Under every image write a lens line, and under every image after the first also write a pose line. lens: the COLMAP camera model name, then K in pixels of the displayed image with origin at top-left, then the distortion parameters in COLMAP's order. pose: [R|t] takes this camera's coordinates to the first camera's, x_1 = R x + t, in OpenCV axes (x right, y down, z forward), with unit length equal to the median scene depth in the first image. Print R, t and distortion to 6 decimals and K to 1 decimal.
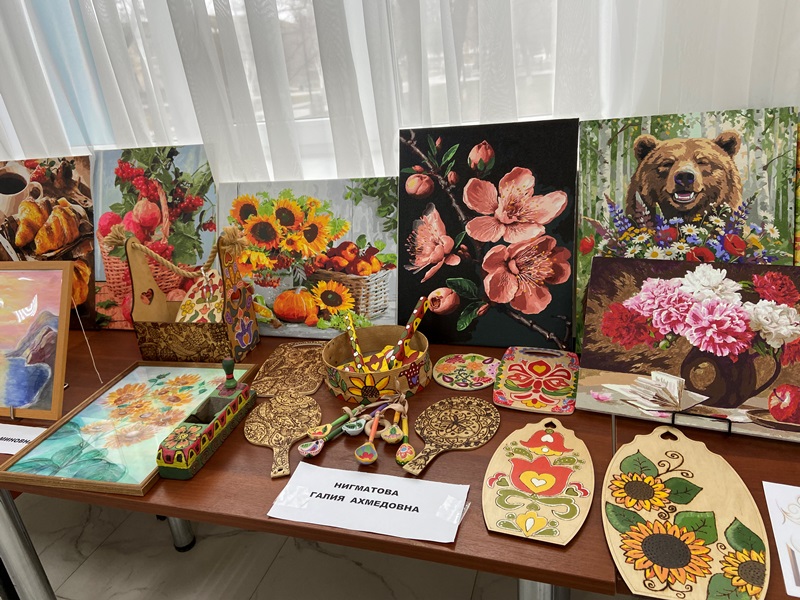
lens RADIAL K [[595.7, 0, 392.5], [0, 595.7, 286.6], [0, 0, 1]] dist [0.116037, -0.152177]
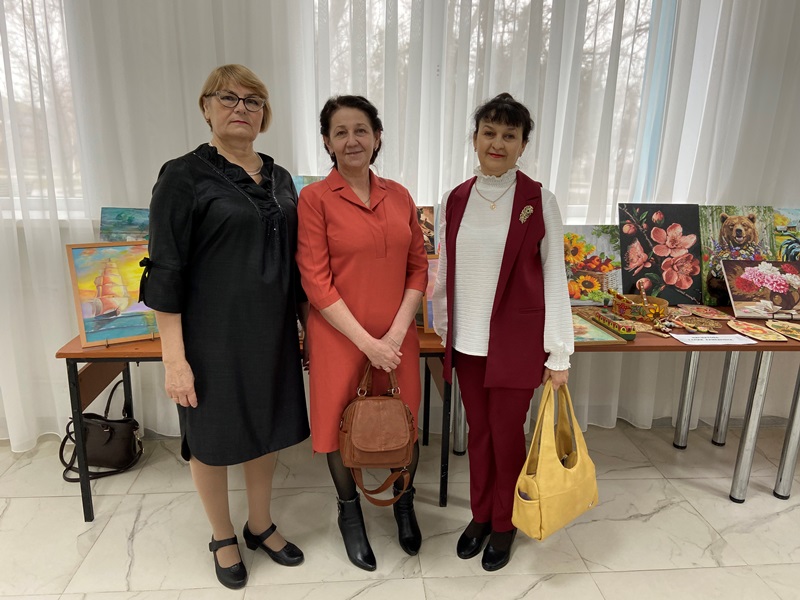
lens RADIAL K [[595.7, 0, 392.5], [0, 595.7, 286.6], [0, 0, 1]] dist [0.116037, -0.152177]
pose [[0.913123, 0.032653, 0.406373, -1.715488], [0.038875, 0.985271, -0.166522, 0.380552], [-0.405825, 0.167853, 0.898405, -0.577713]]
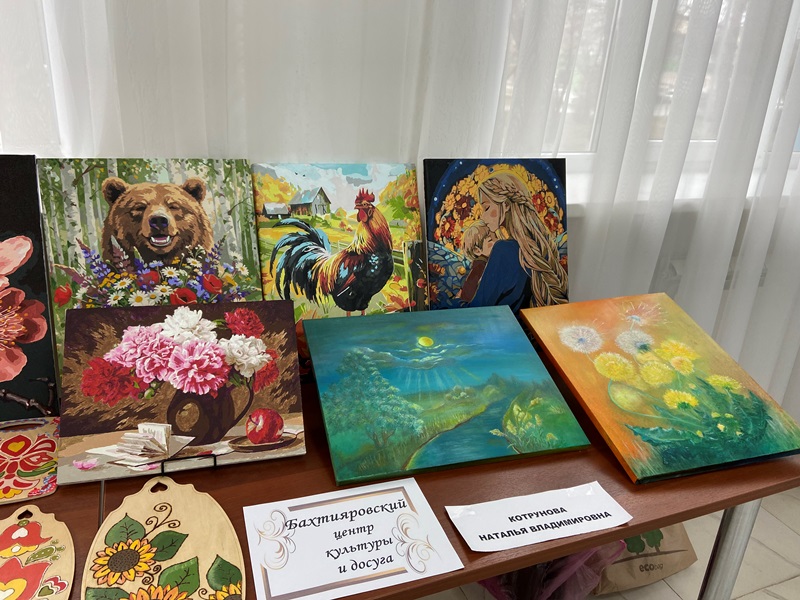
lens RADIAL K [[595.7, 0, 392.5], [0, 595.7, 286.6], [0, 0, 1]] dist [0.116037, -0.152177]
pose [[0.749119, -0.086819, 0.656721, 0.097225], [0.110277, 0.993885, 0.005599, -0.032798], [-0.653192, 0.068227, 0.754113, -0.007759]]
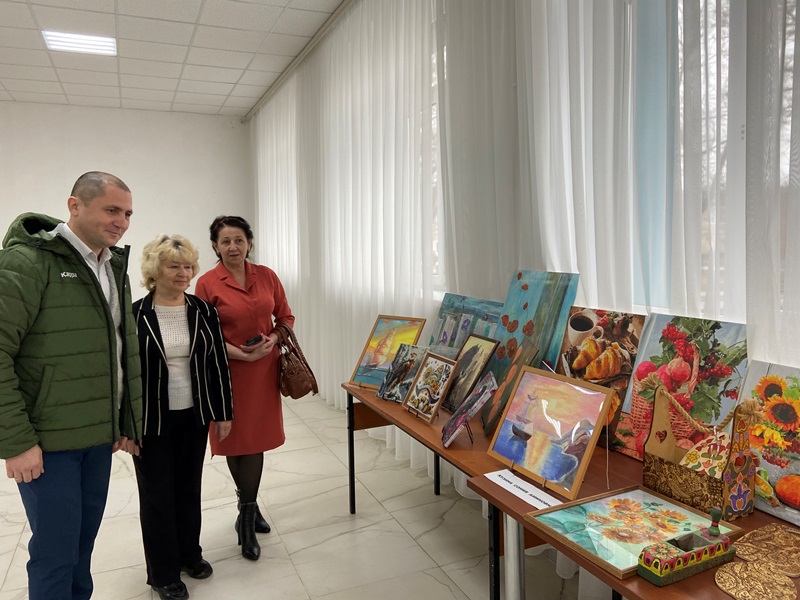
lens RADIAL K [[595.7, 0, 392.5], [0, 595.7, 286.6], [0, 0, 1]] dist [0.116037, -0.152177]
pose [[0.660716, 0.148761, -0.735748, 0.102236], [-0.324470, 0.940464, -0.101228, 0.038626], [0.676885, 0.305611, 0.669648, -0.308735]]
